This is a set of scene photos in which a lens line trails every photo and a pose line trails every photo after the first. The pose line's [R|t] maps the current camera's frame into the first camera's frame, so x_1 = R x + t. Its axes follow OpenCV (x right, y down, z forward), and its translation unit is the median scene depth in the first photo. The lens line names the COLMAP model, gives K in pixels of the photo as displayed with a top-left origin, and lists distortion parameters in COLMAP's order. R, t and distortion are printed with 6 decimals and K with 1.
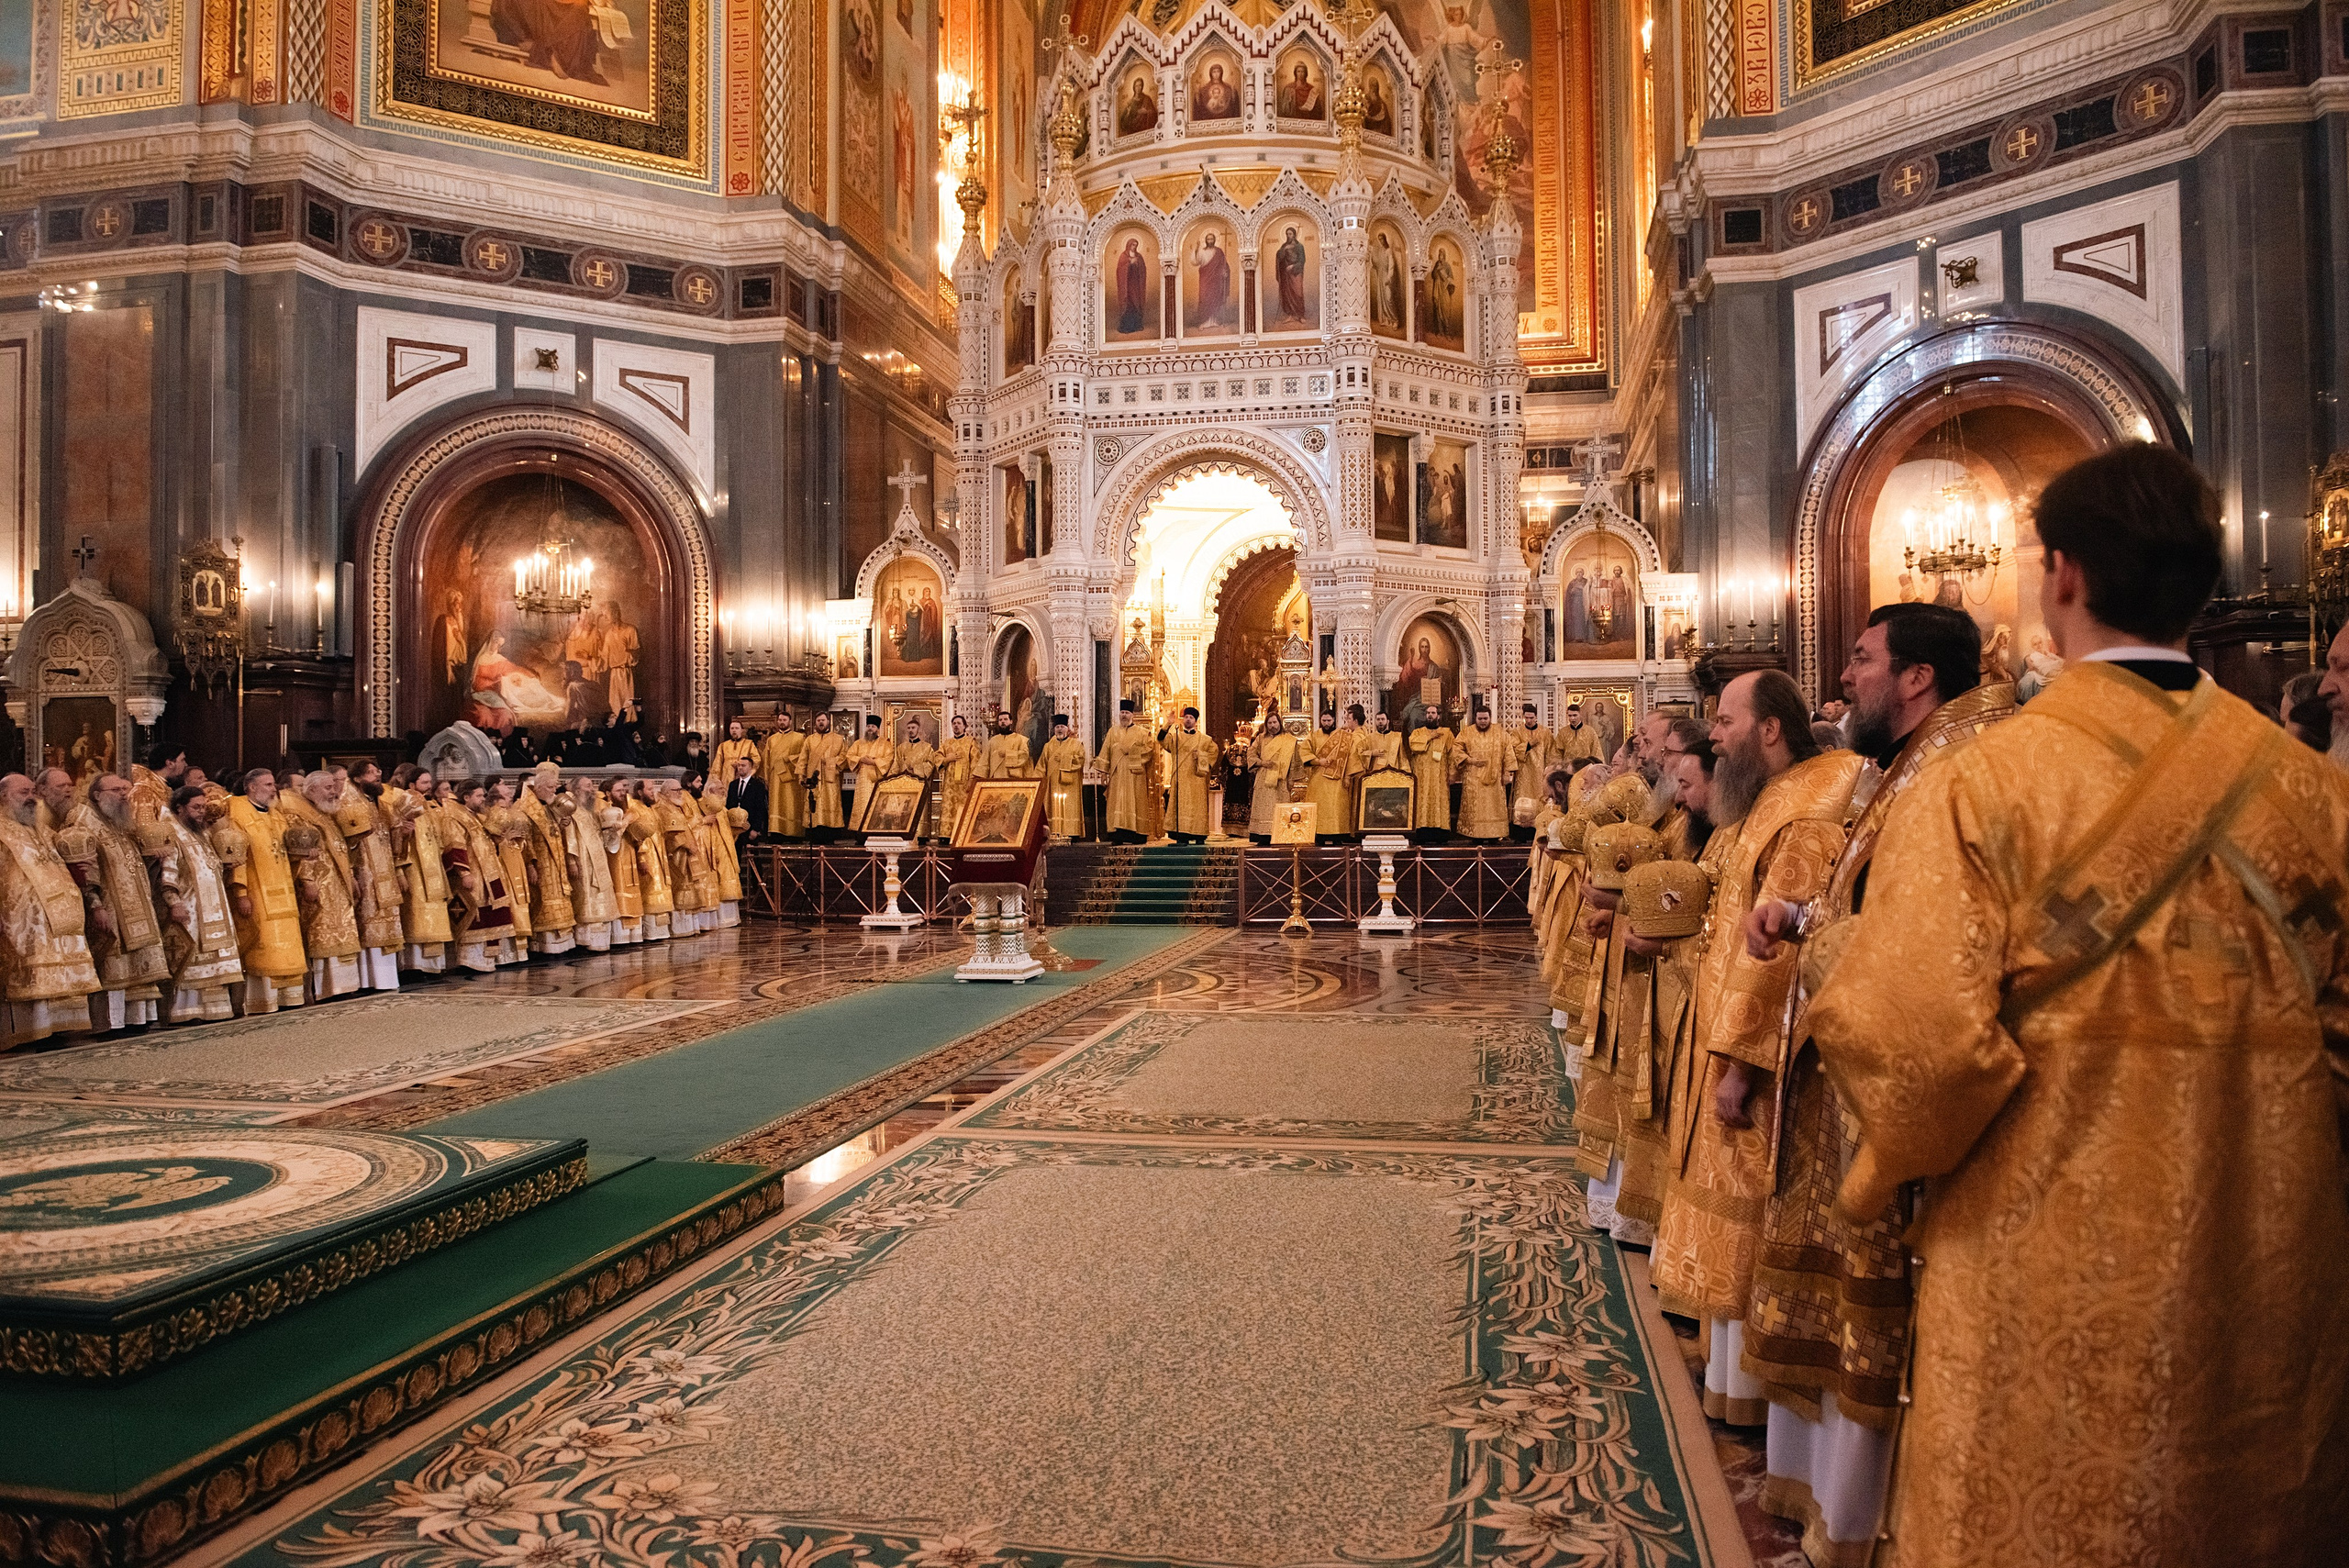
lens RADIAL K [[1662.6, 0, 1174.5], [0, 1662.6, 784.0], [0, 0, 1]] dist [-0.043366, -0.002537]
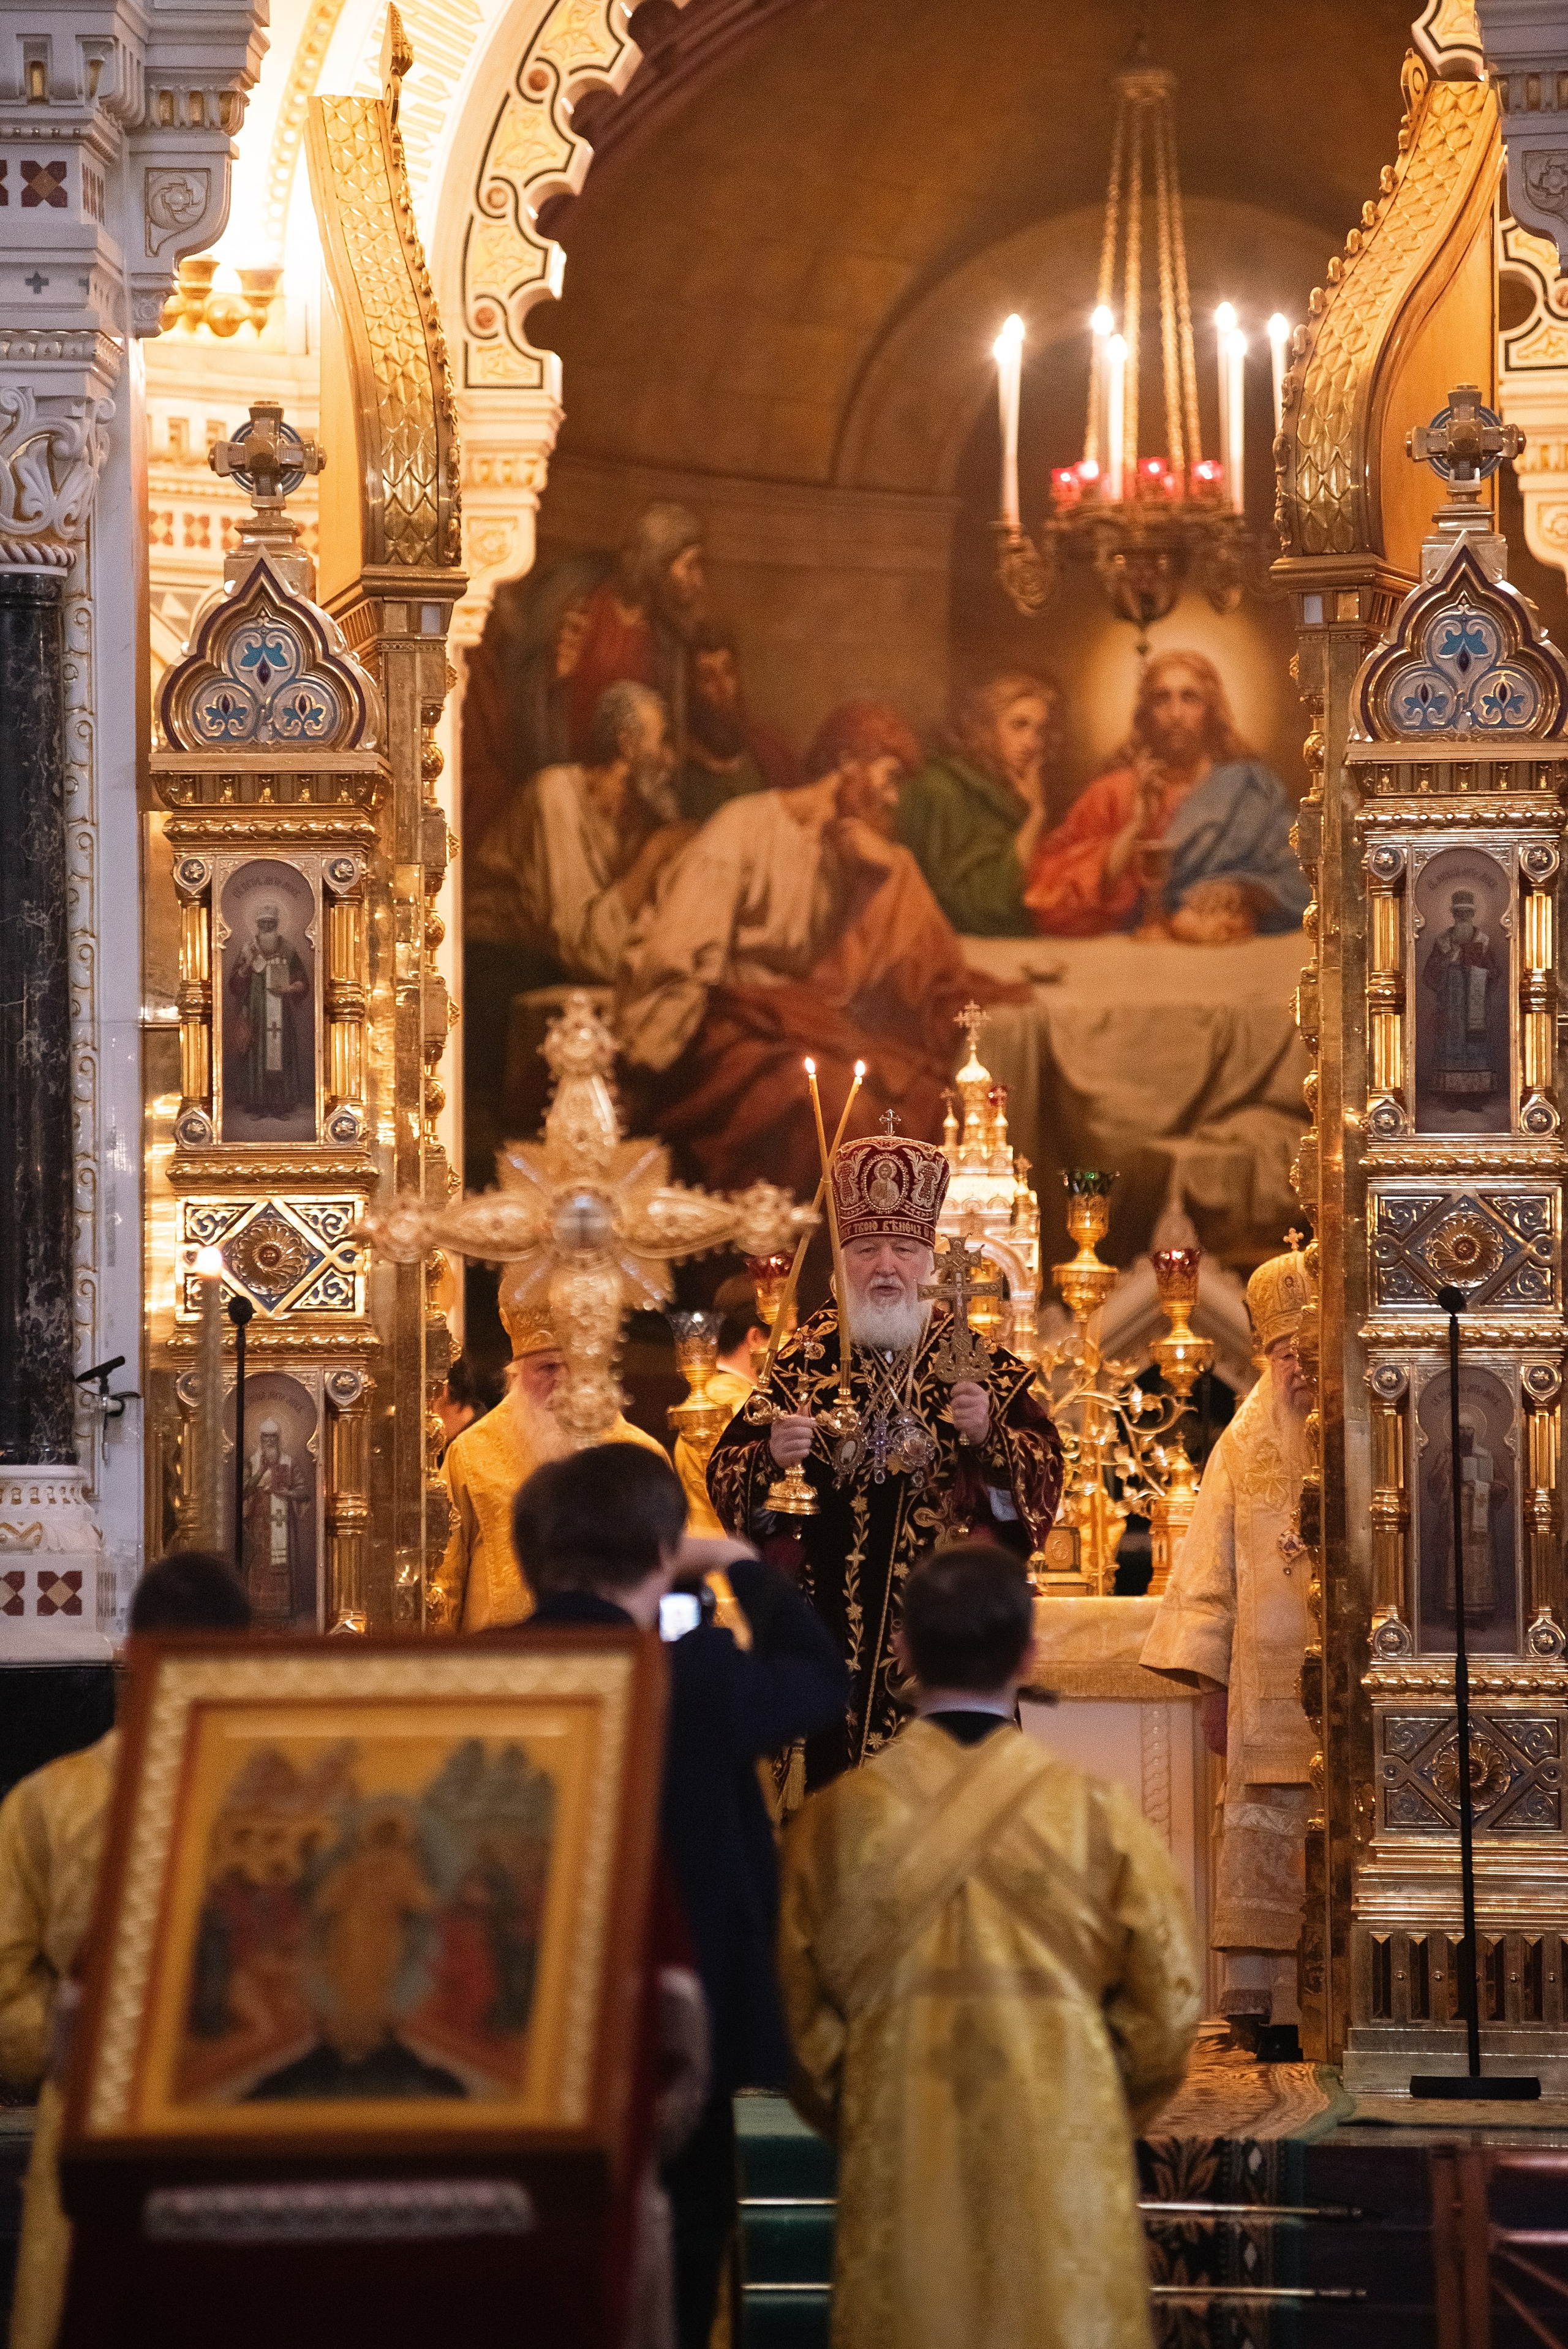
lens RADIAL K [[13405.0, 0, 784.0], [0, 13405.0, 1174.5], [0, 0, 1]] dist [2.980106, 18.853535]
pose [[0.992124, 0.008697, 0.124954, -0.119122], [-0.004495, 0.999416, -0.033870, -0.002148], [-0.125175, 0.033042, 0.991584, -0.081846]]
